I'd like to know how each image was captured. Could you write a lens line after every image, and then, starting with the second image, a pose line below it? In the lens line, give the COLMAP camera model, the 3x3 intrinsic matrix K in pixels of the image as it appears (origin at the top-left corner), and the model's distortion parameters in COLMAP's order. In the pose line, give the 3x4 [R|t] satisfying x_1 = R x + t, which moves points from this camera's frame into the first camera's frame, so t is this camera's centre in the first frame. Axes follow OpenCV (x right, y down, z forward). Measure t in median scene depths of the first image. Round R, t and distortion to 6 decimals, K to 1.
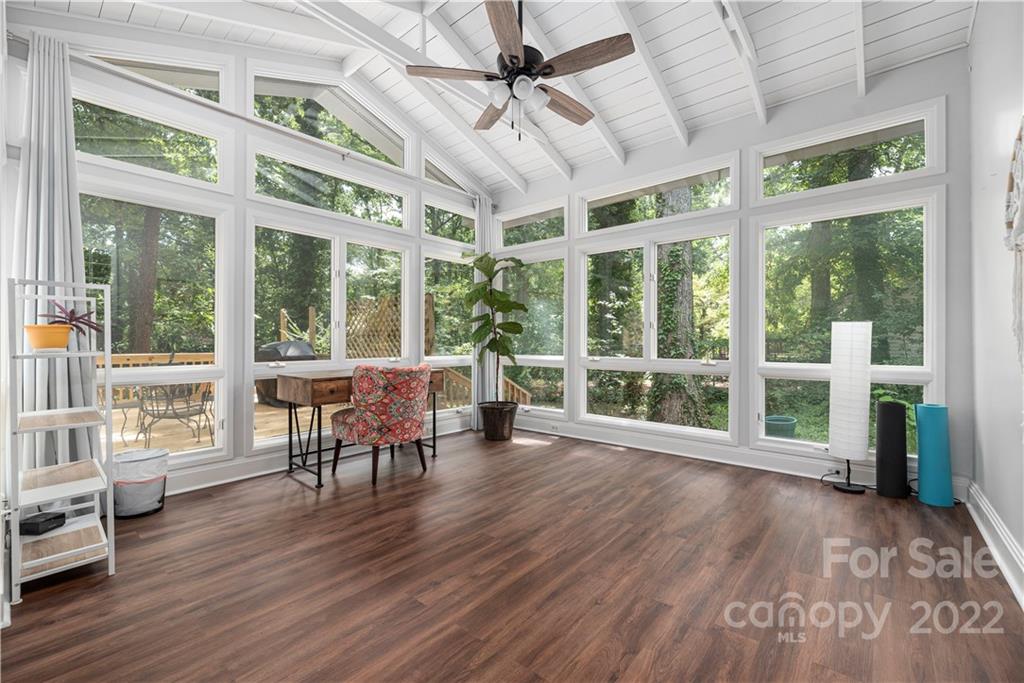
lens RADIAL K [[426.6, 0, 504.4], [0, 426.6, 341.9], [0, 0, 1]] dist [0.001779, -0.000063]
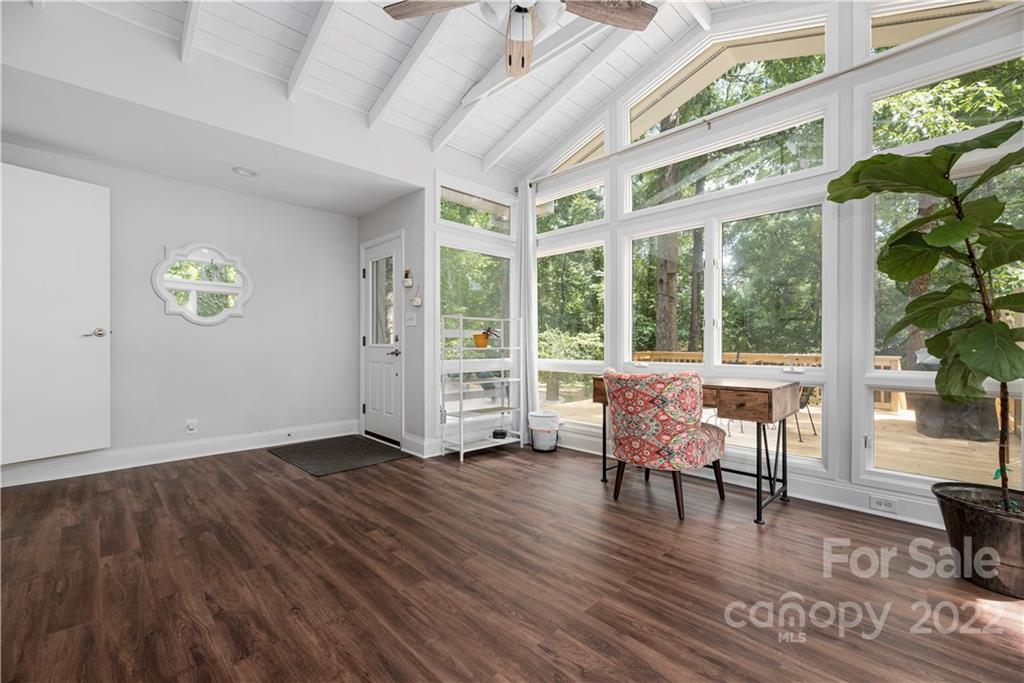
lens RADIAL K [[426.6, 0, 504.7], [0, 426.6, 339.0], [0, 0, 1]] dist [0.001779, -0.000063]
pose [[-0.078046, -0.005545, -0.996934, 0.847720], [-0.005823, 0.999970, -0.005106, -0.001198], [0.996933, 0.005407, -0.078076, 1.137912]]
